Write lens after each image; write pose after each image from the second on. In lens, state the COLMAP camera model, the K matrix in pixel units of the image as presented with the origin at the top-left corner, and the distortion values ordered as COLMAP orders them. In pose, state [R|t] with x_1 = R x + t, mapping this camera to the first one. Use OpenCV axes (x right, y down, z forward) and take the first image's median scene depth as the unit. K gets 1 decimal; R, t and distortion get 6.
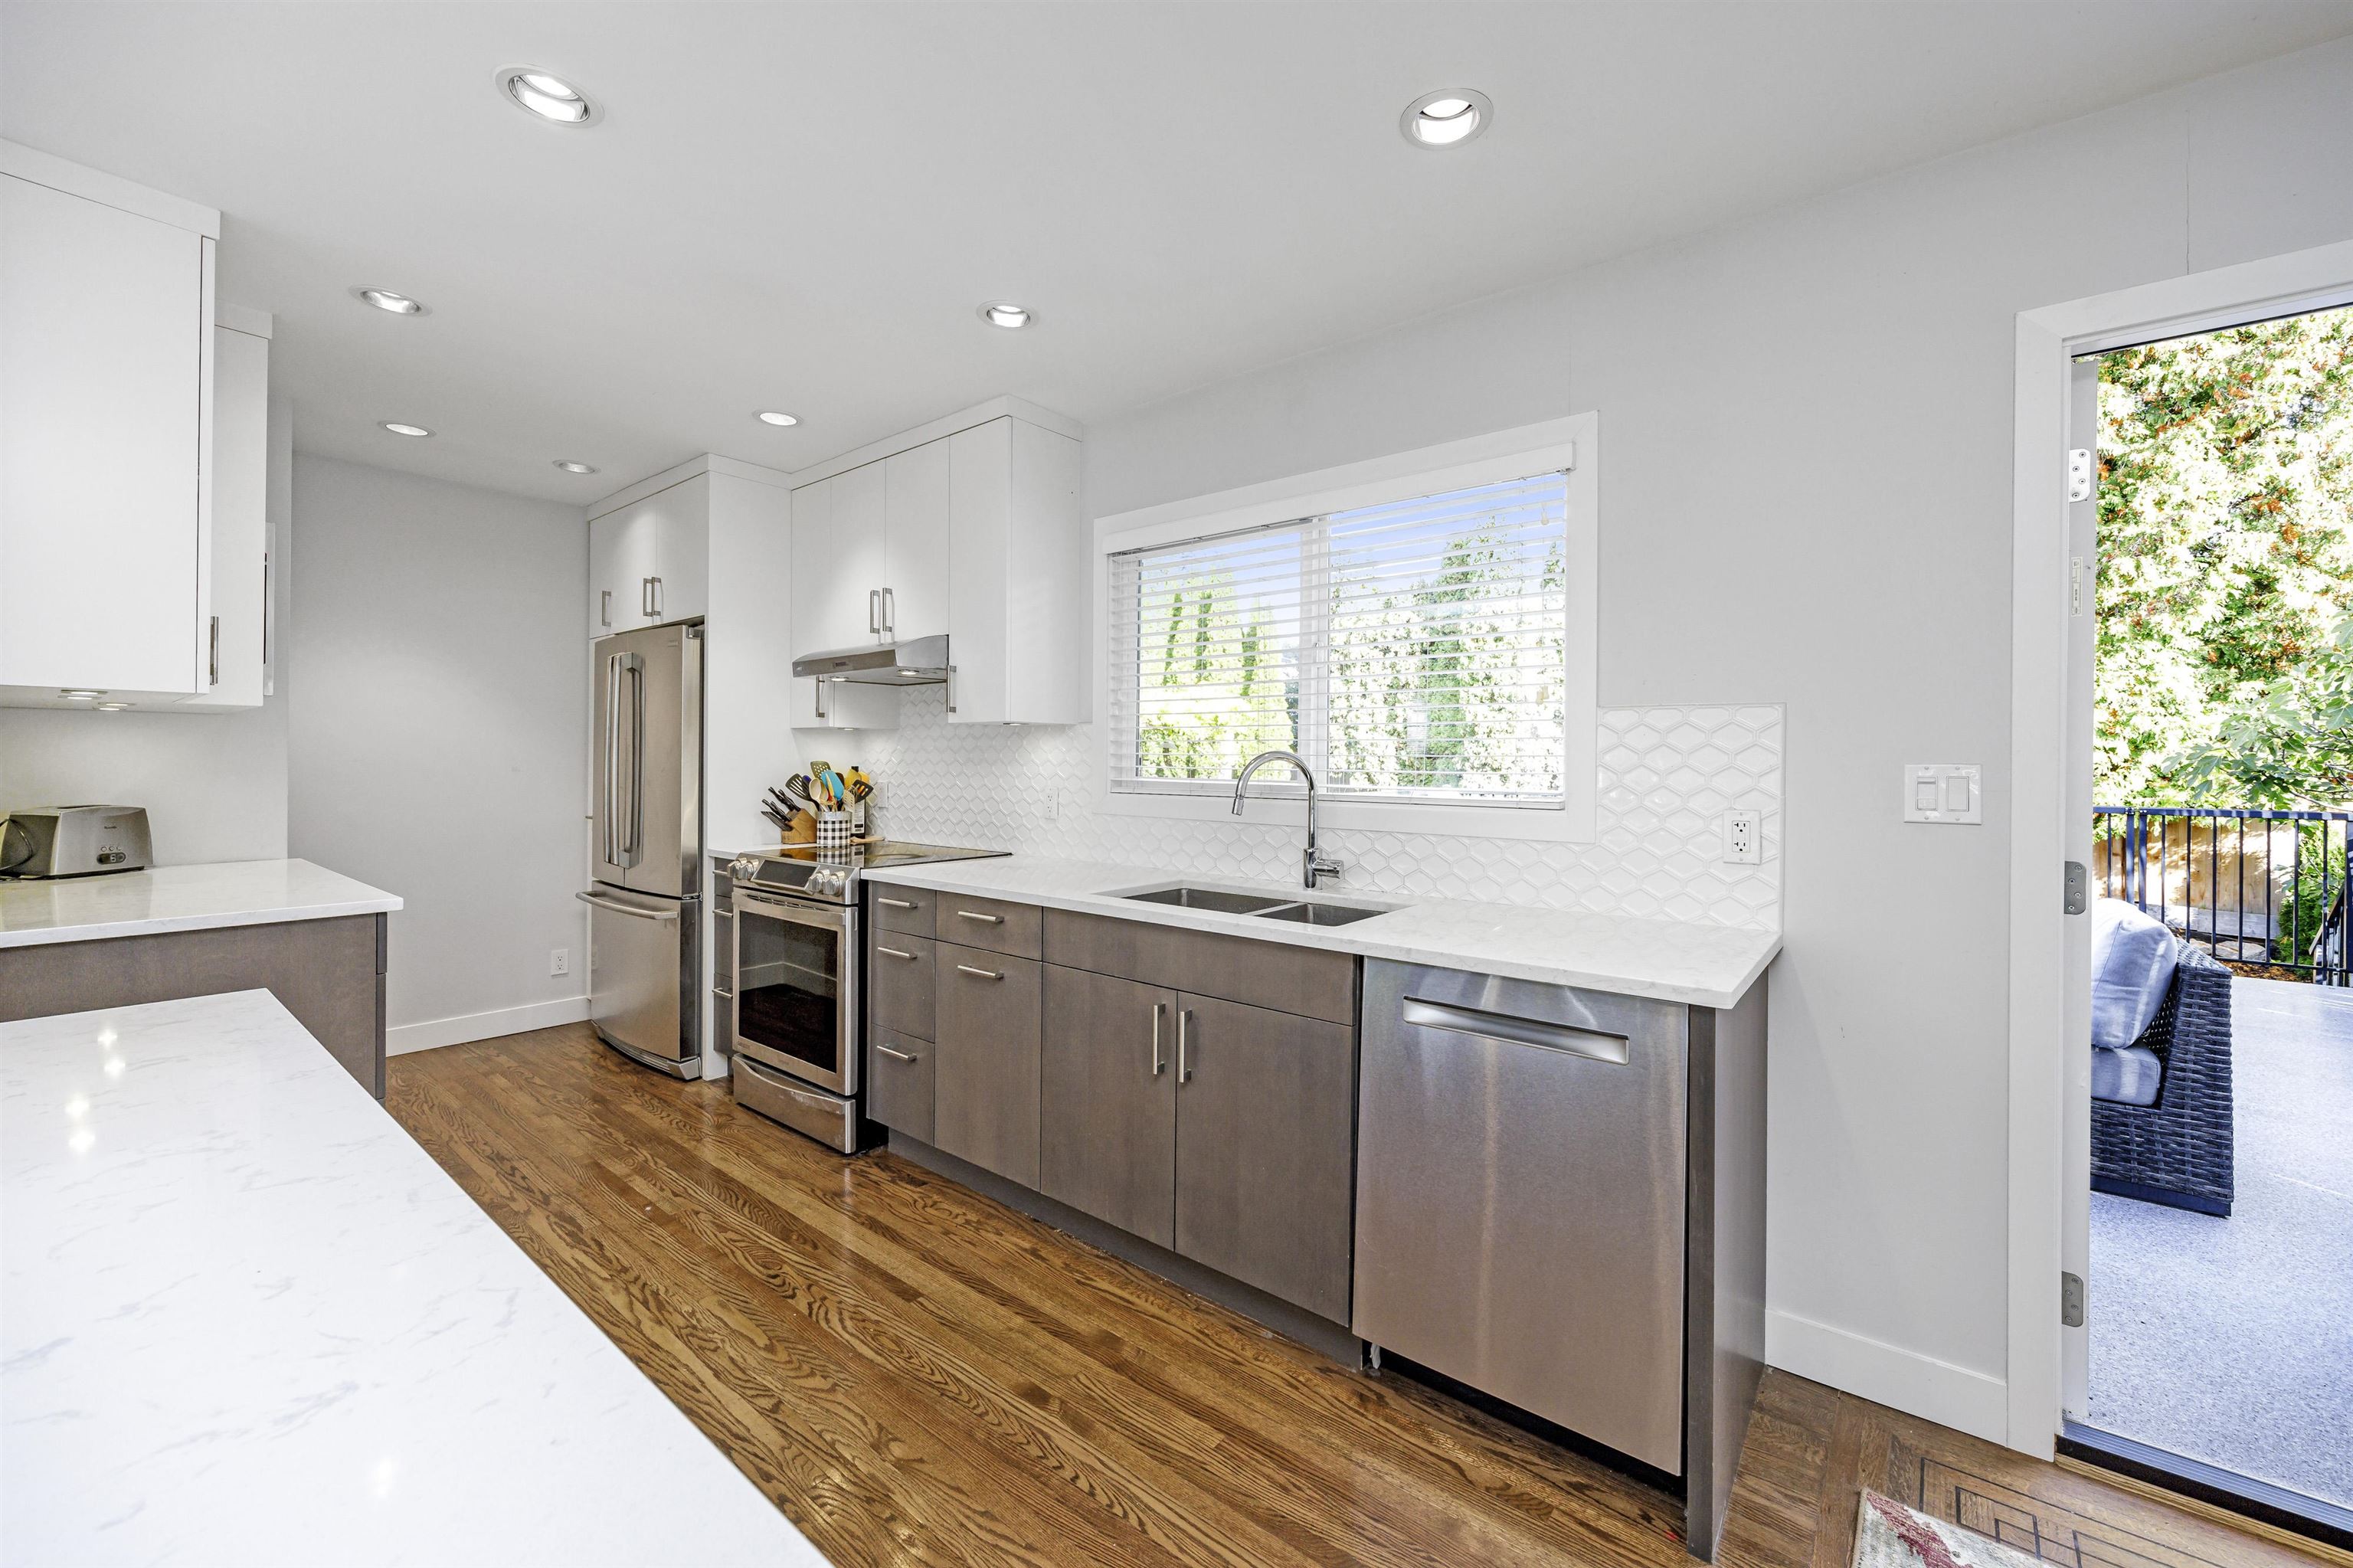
lens RADIAL K [[918.5, 0, 1168.5], [0, 918.5, 764.2], [0, 0, 1]] dist [0.000438, 0.000369]
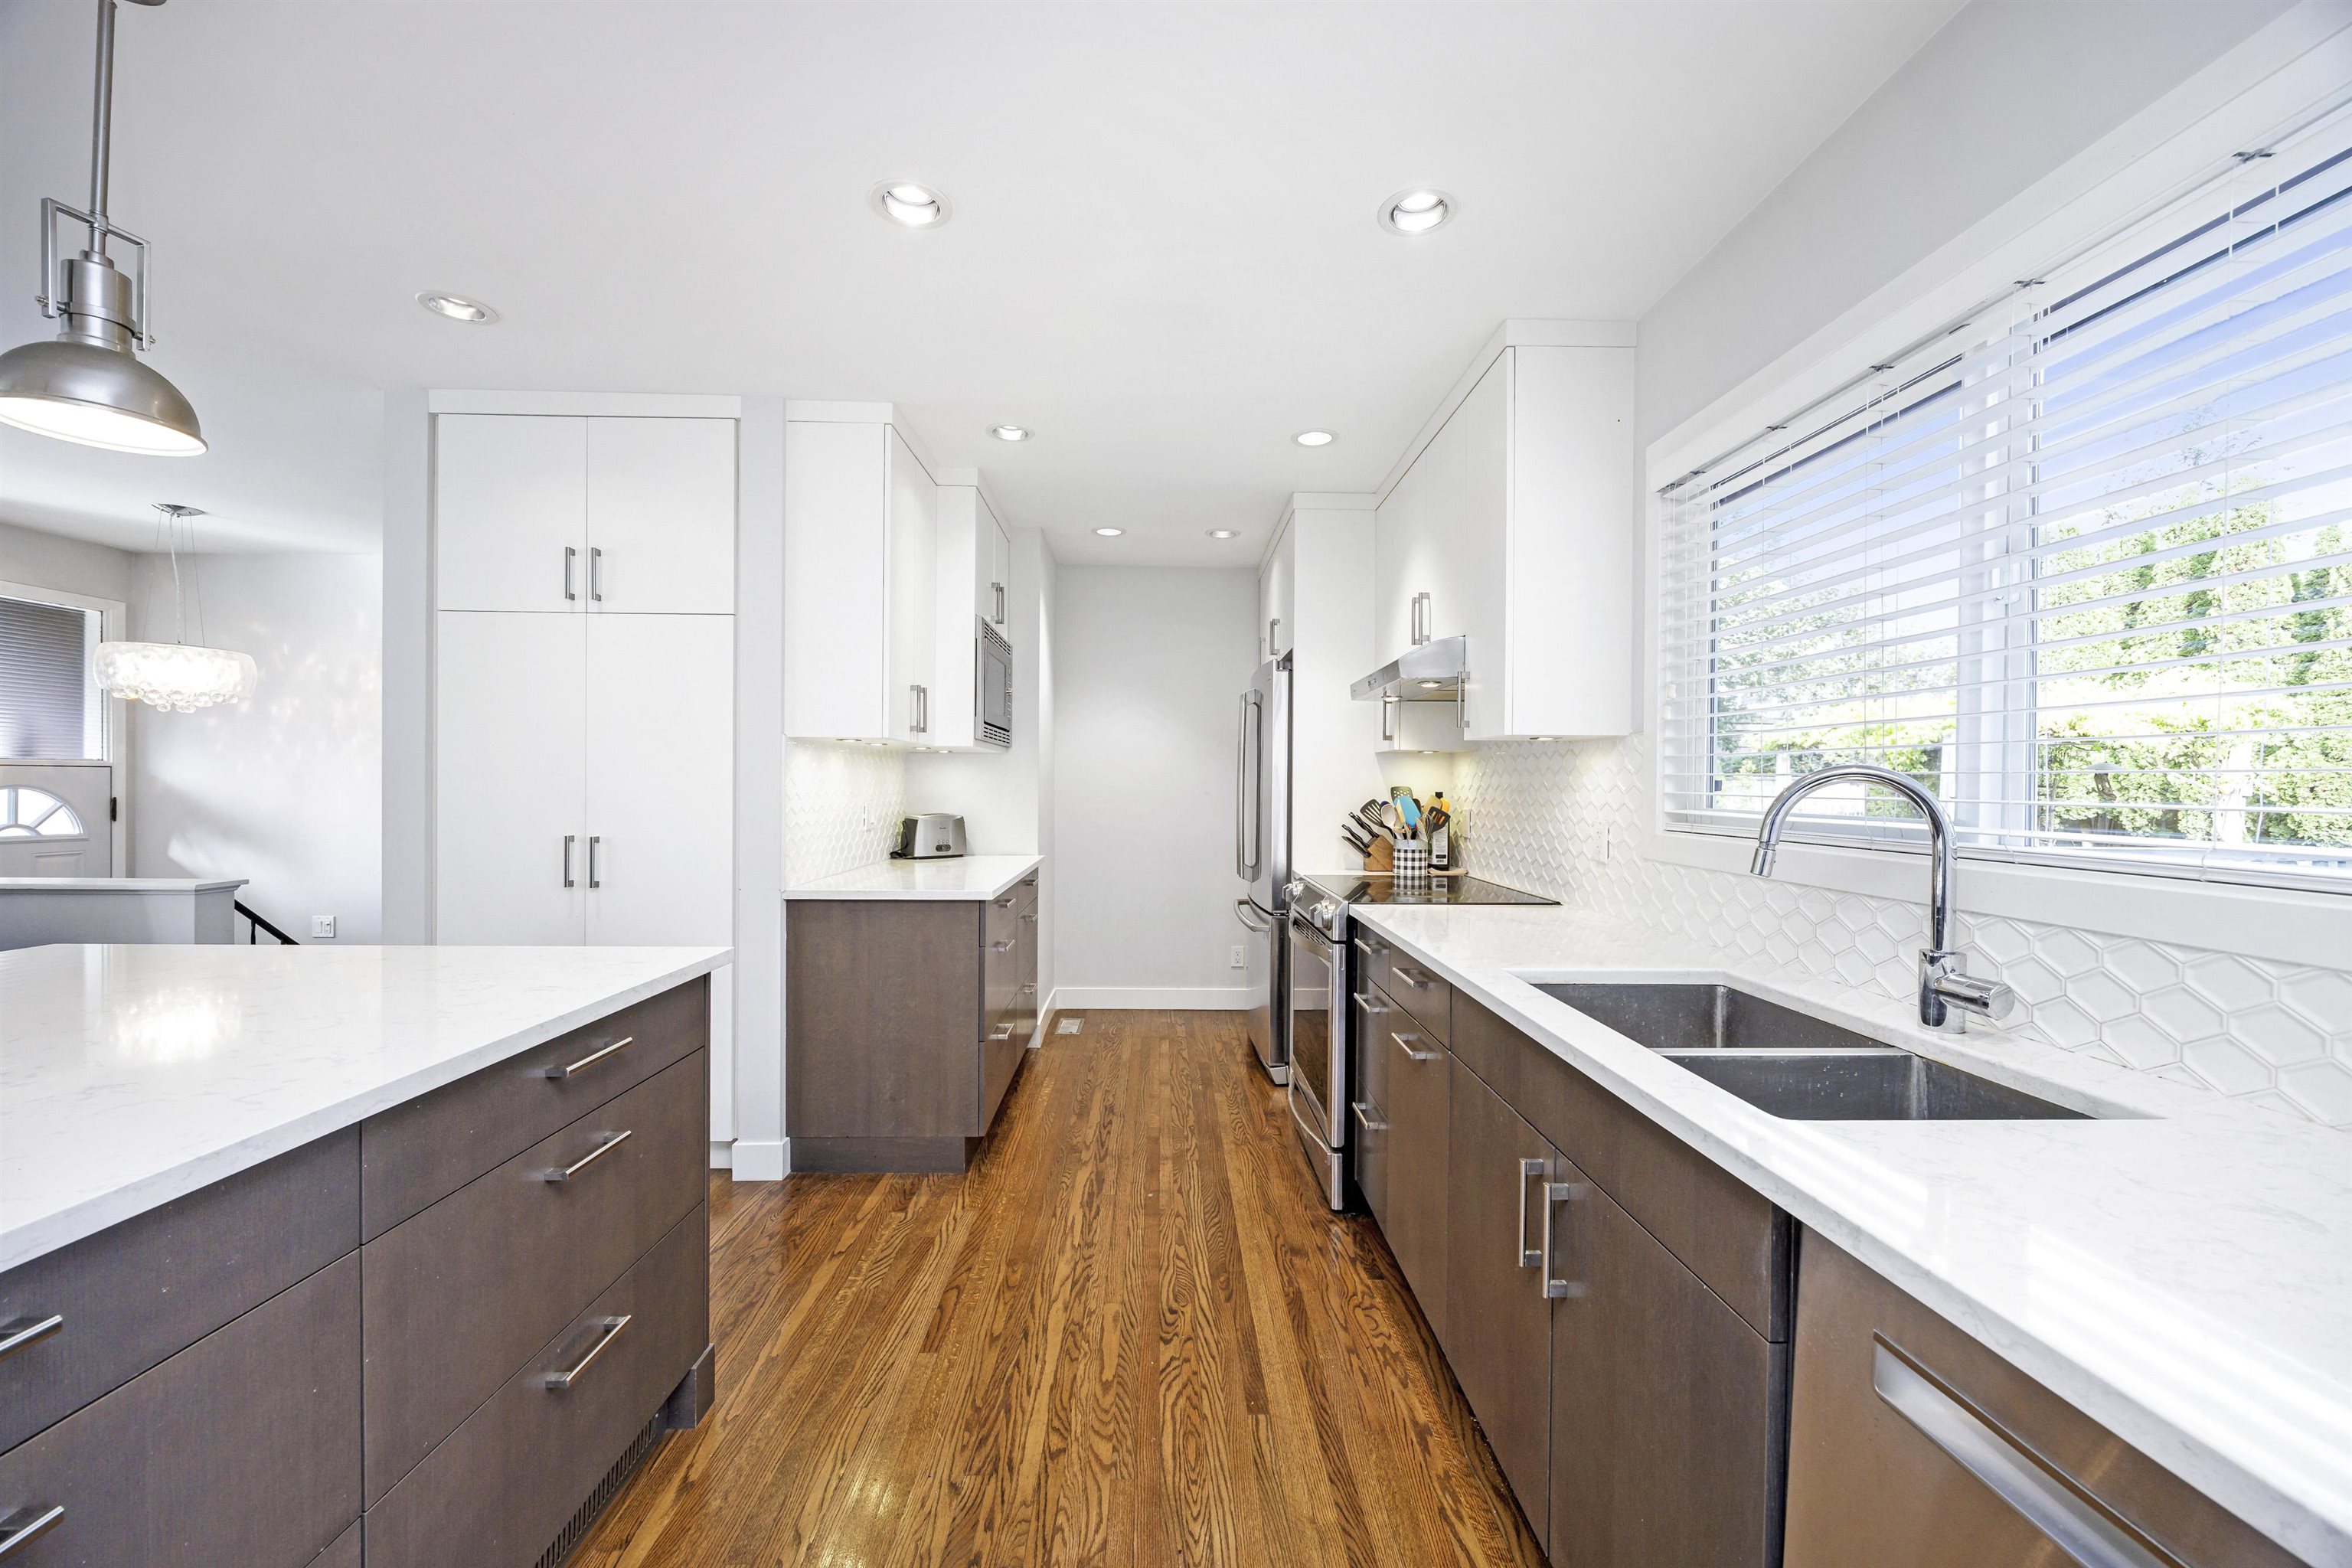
lens RADIAL K [[879.7, 0, 1183.0], [0, 879.7, 796.1], [0, 0, 1]] dist [0.002792, -0.000008]
pose [[0.659373, 0.007723, -0.751776, 0.225185], [-0.005678, 0.999970, 0.005292, 0.004190], [0.751795, 0.000779, 0.659397, 0.318192]]
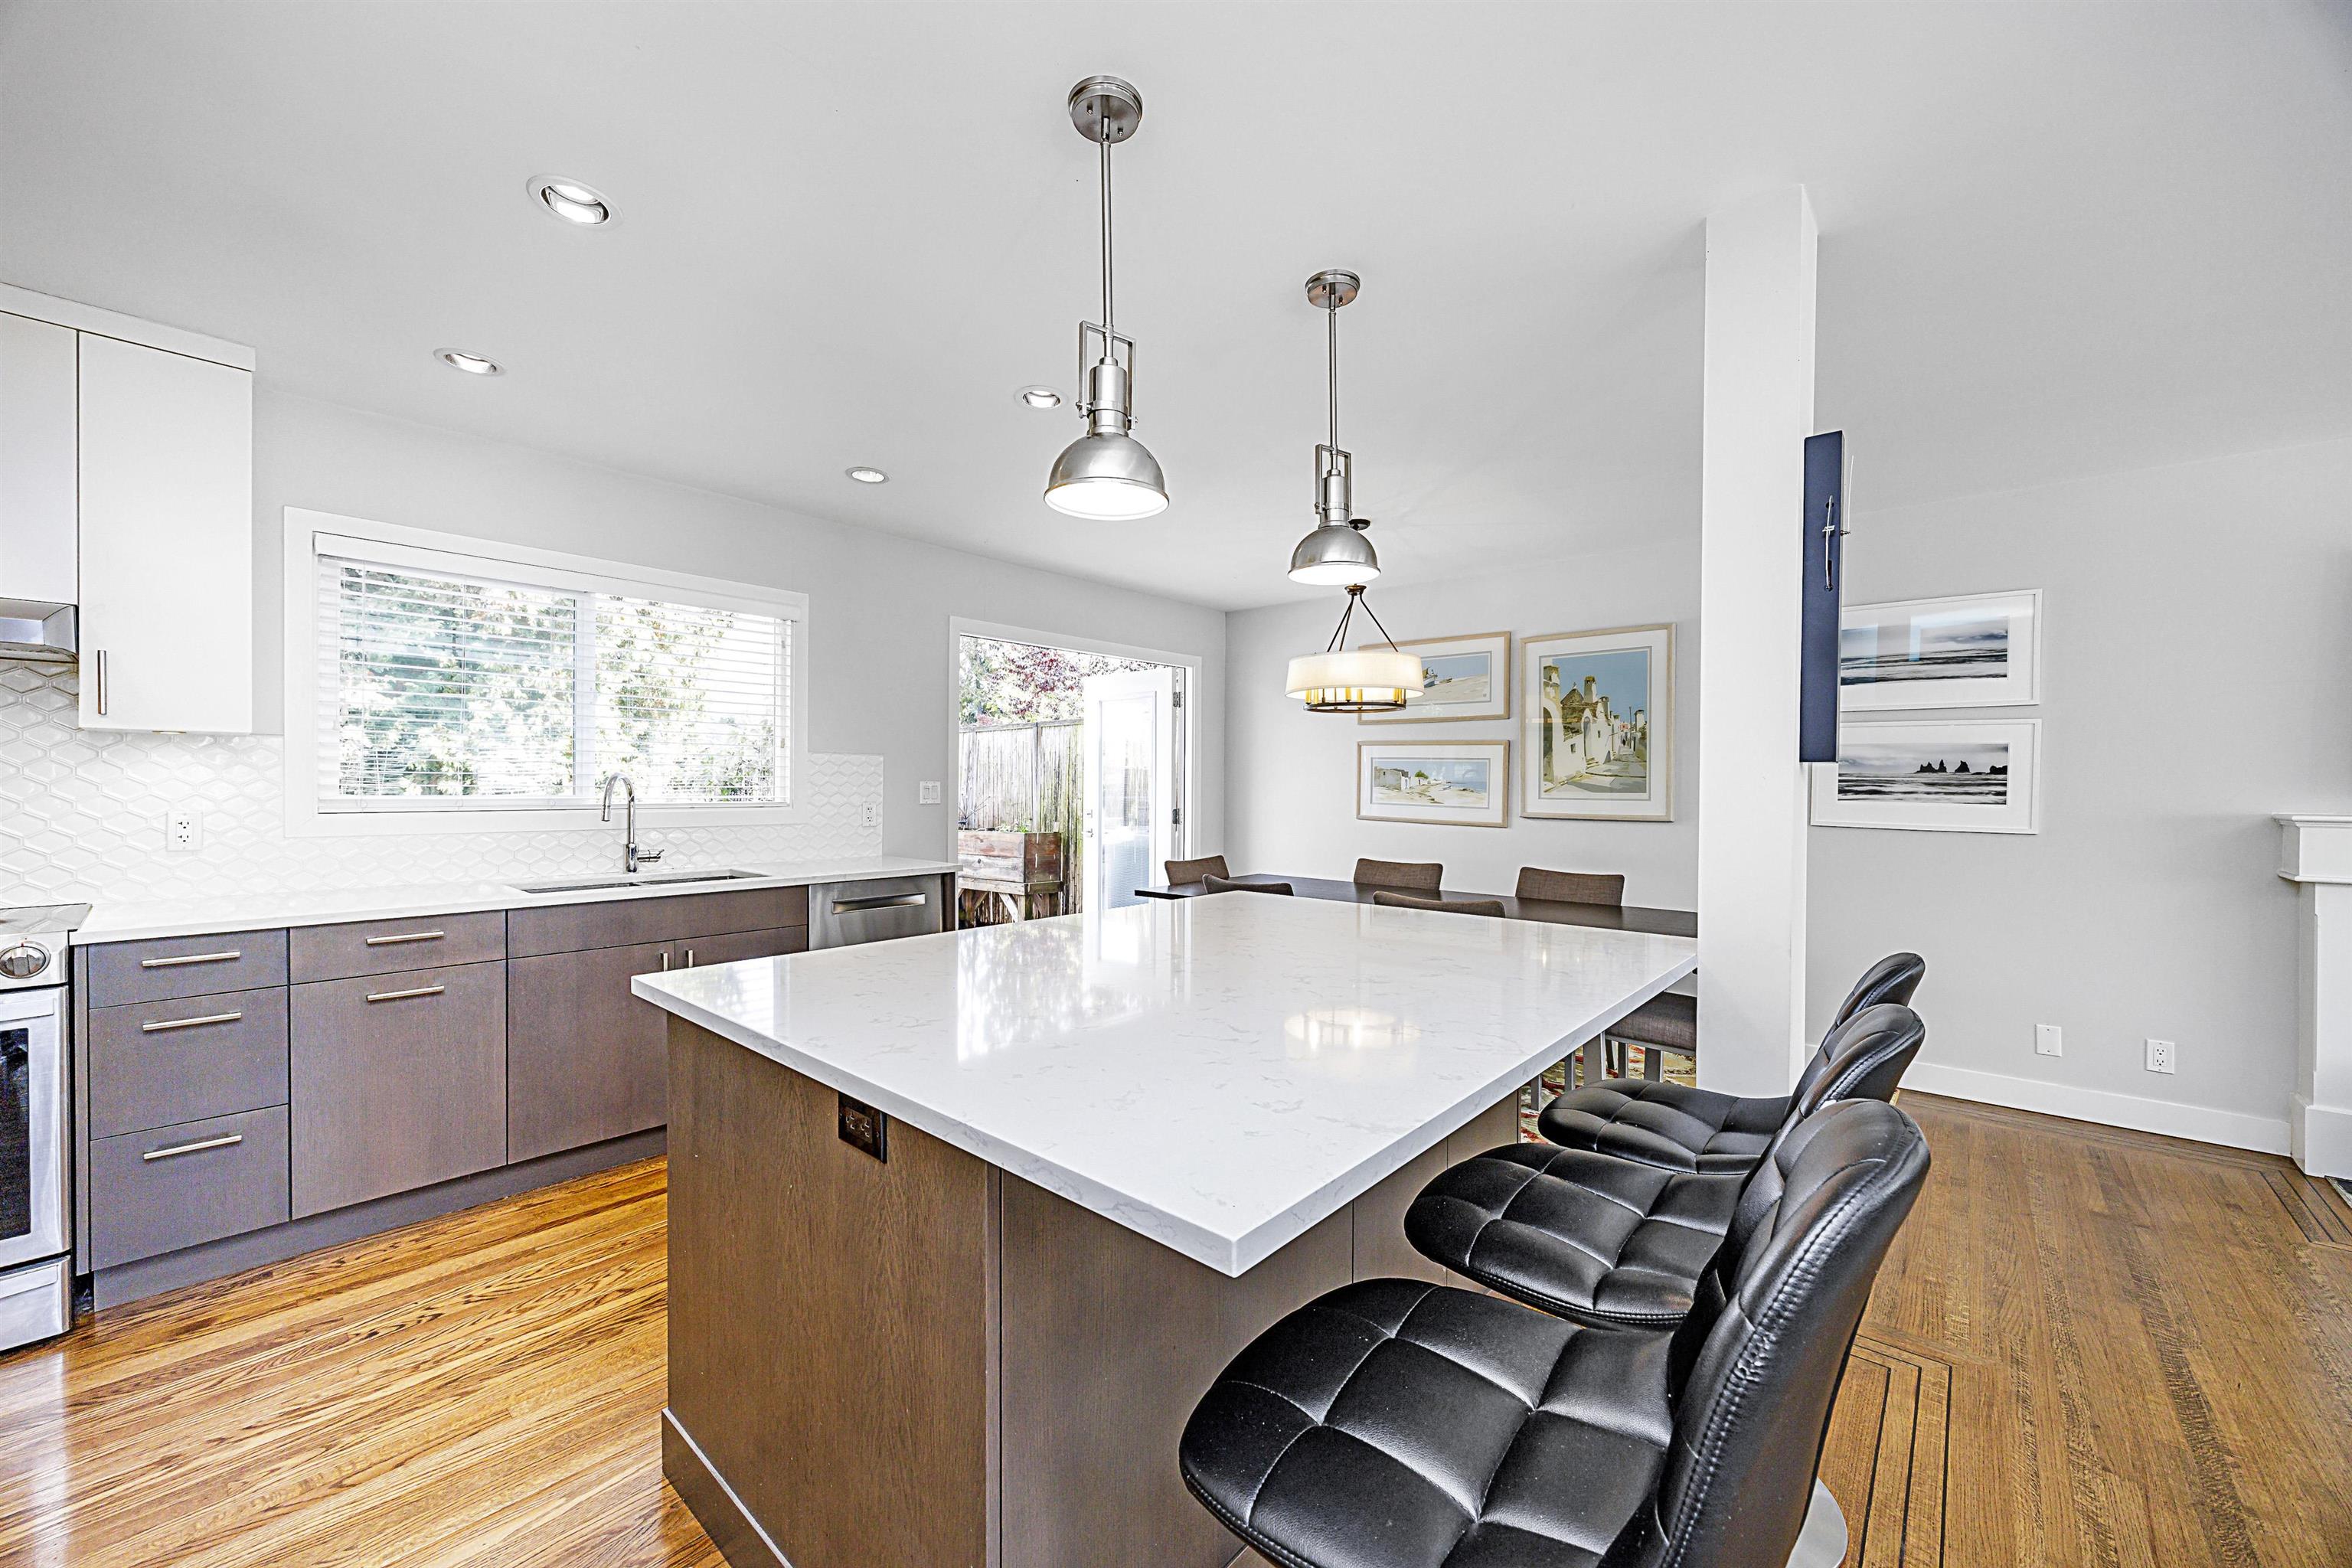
lens RADIAL K [[918.1, 0, 1188.7], [0, 918.1, 787.4], [0, 0, 1]] dist [0.000438, 0.000369]
pose [[0.031243, -0.012019, 0.999440, -1.081928], [-0.005260, 0.999912, 0.012189, -0.011474], [-0.999498, -0.005637, 0.031177, 0.117903]]
